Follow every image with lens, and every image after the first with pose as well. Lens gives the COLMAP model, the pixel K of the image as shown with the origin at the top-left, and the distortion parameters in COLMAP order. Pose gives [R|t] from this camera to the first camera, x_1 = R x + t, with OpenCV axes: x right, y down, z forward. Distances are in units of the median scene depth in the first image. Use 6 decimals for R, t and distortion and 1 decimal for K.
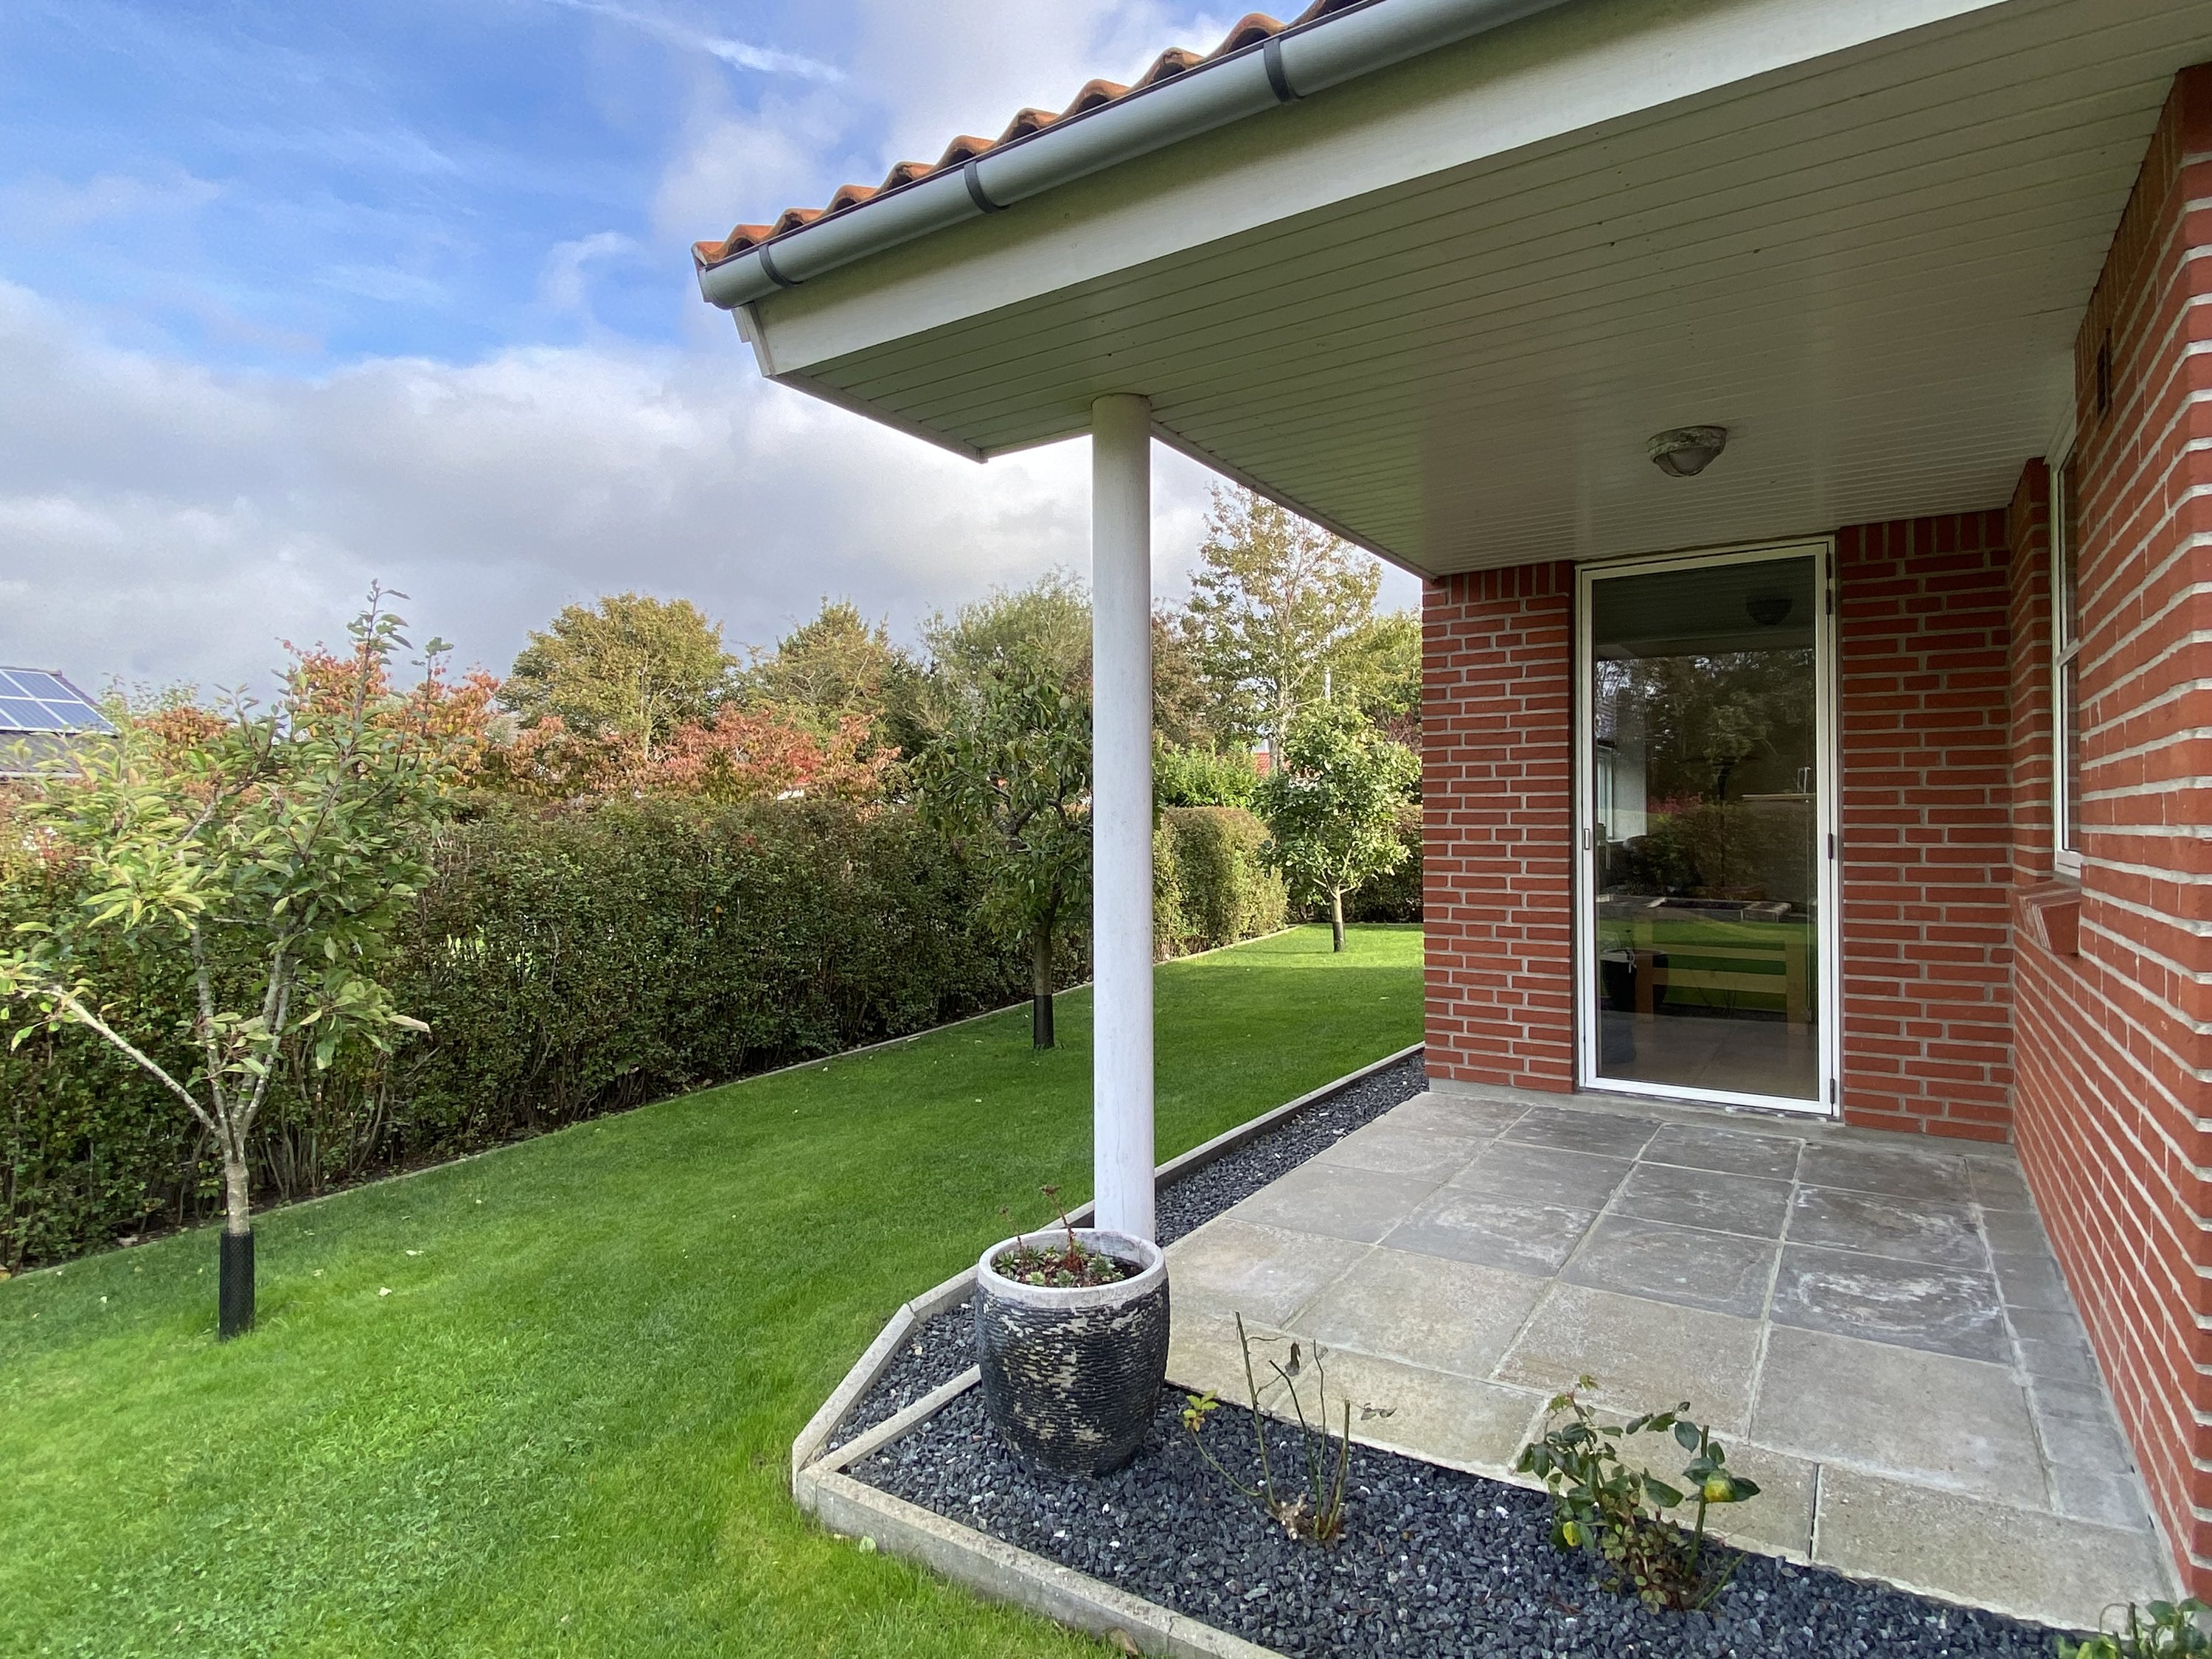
lens RADIAL K [[1164.1, 0, 1106.0], [0, 1164.1, 829.5], [0, 0, 1]] dist [0.029486, -0.042704]
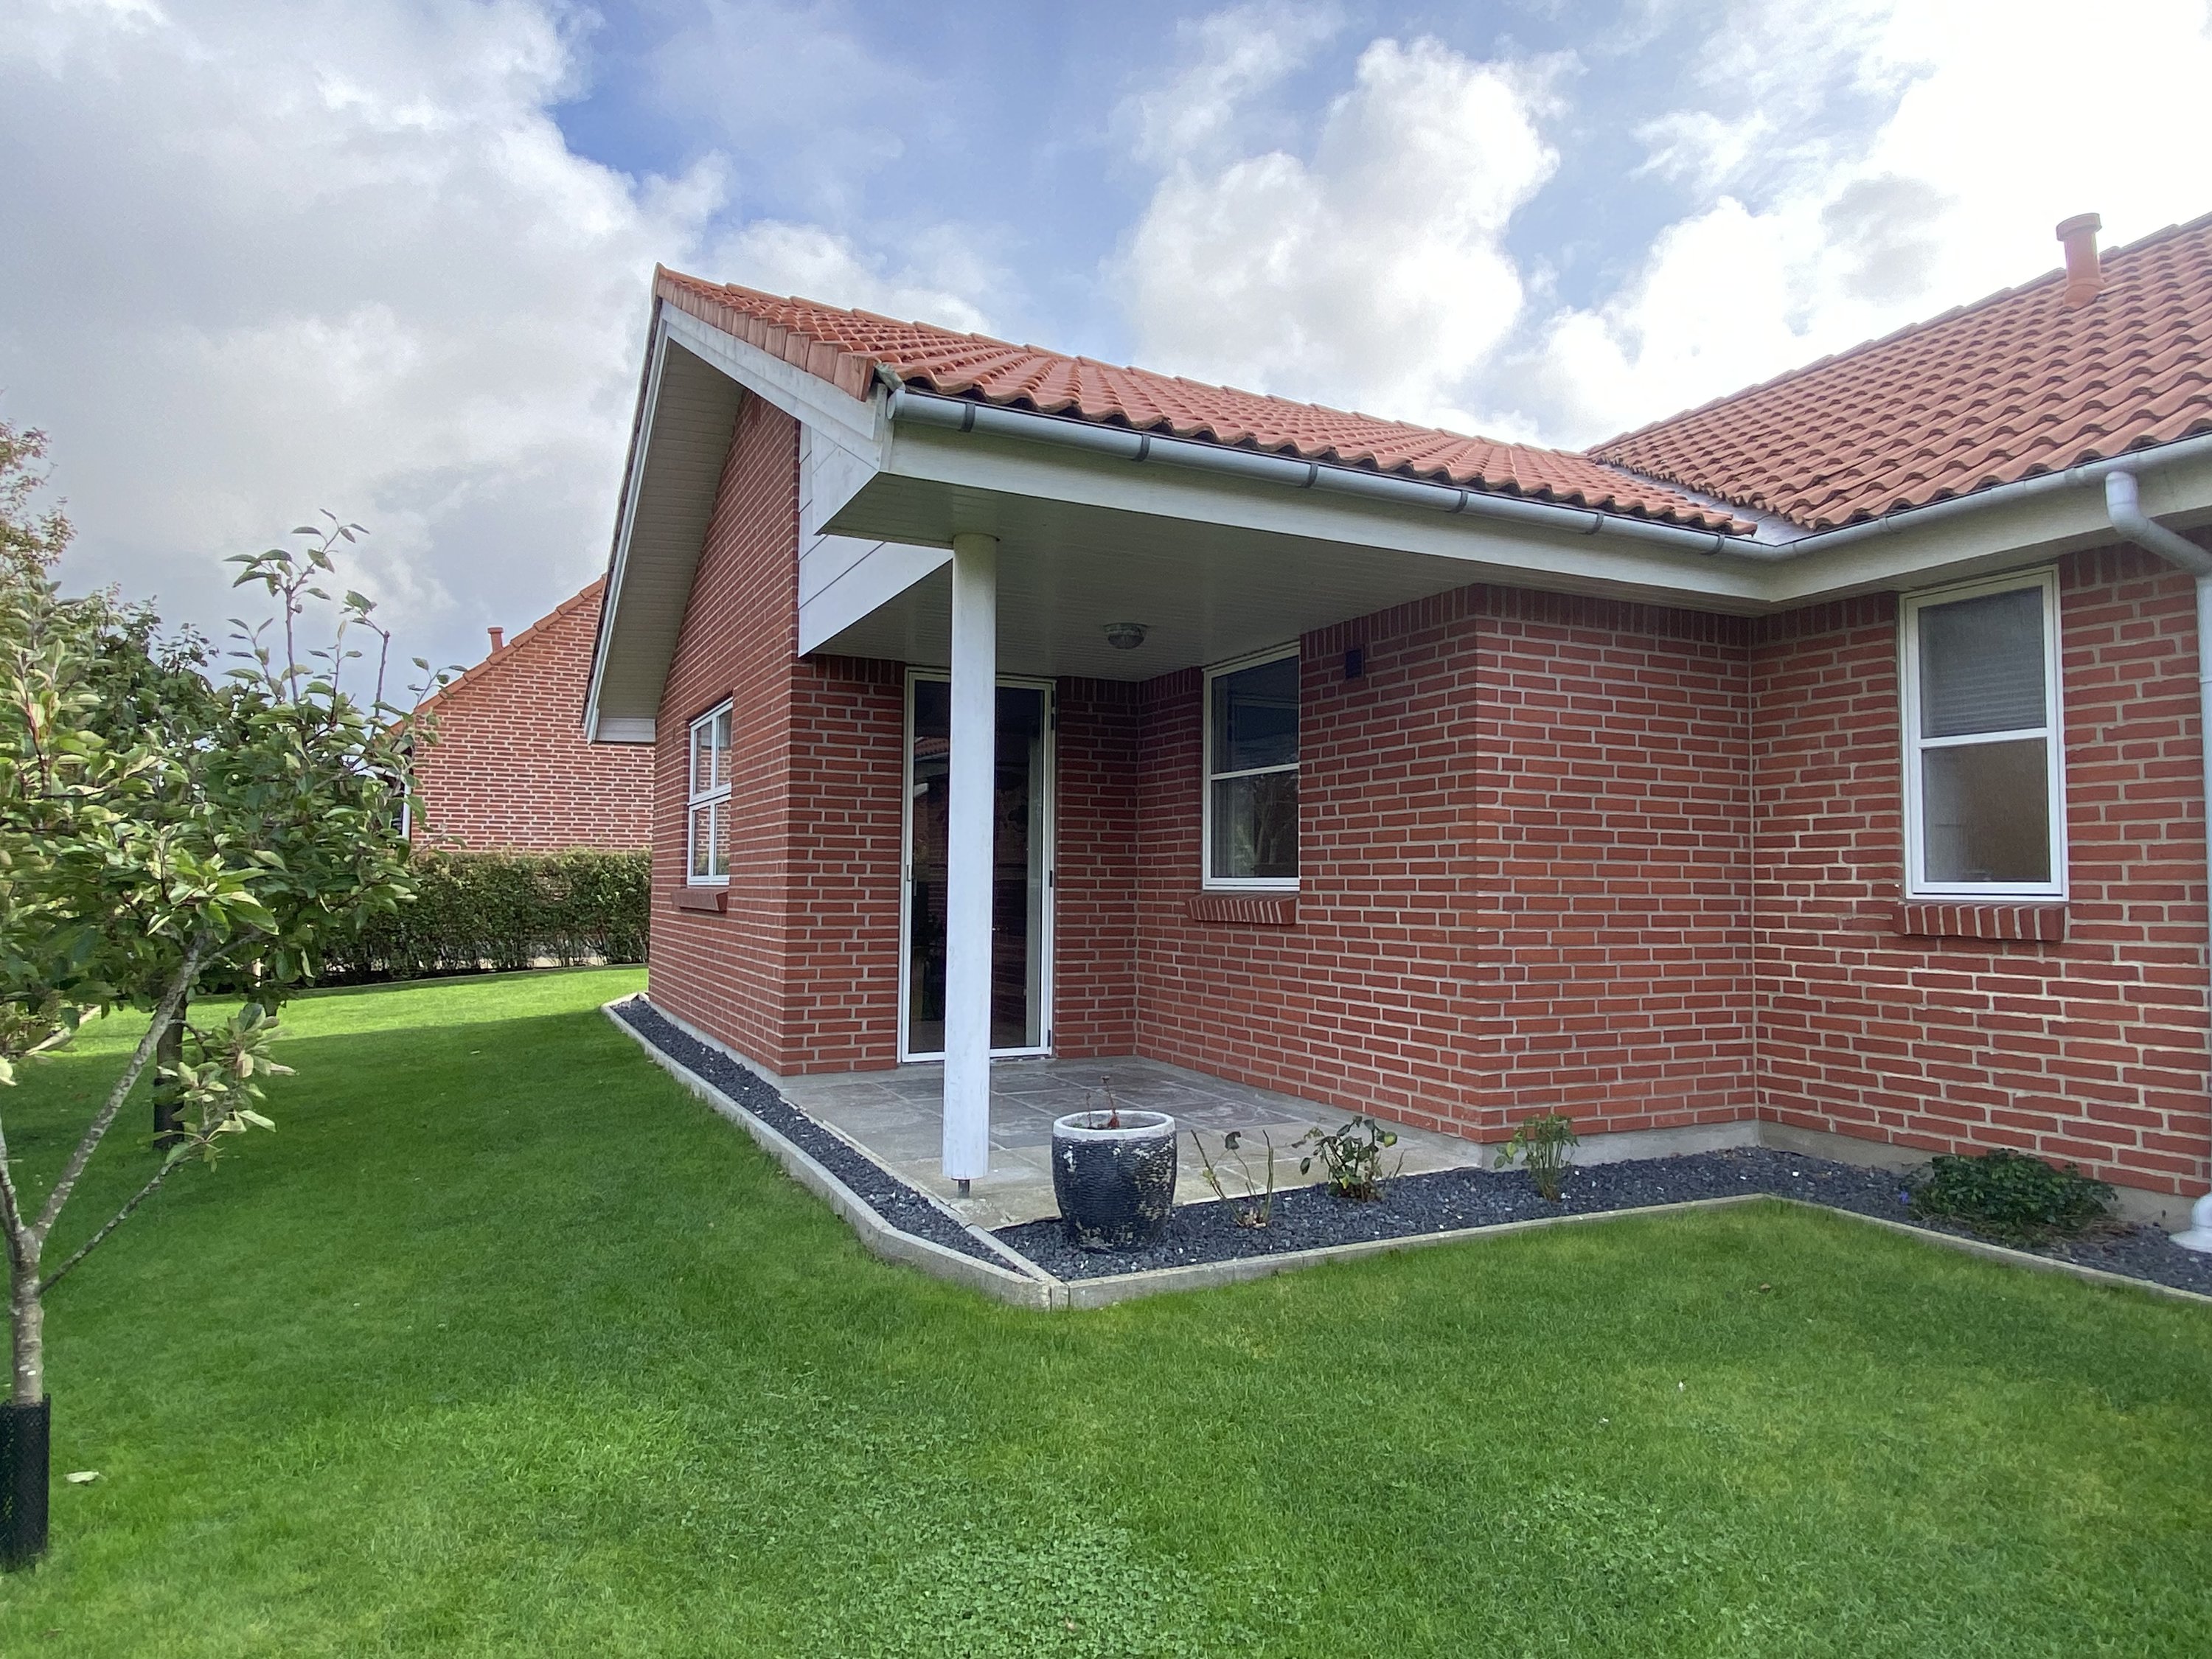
lens RADIAL K [[1320.5, 0, 1106.0], [0, 1320.5, 829.5], [0, 0, 1]] dist [0.120366, -0.000730]
pose [[0.496401, 0.046841, 0.866829, -0.760470], [-0.005373, 0.998690, -0.050889, 0.033439], [-0.868077, 0.020603, 0.496003, 0.058645]]
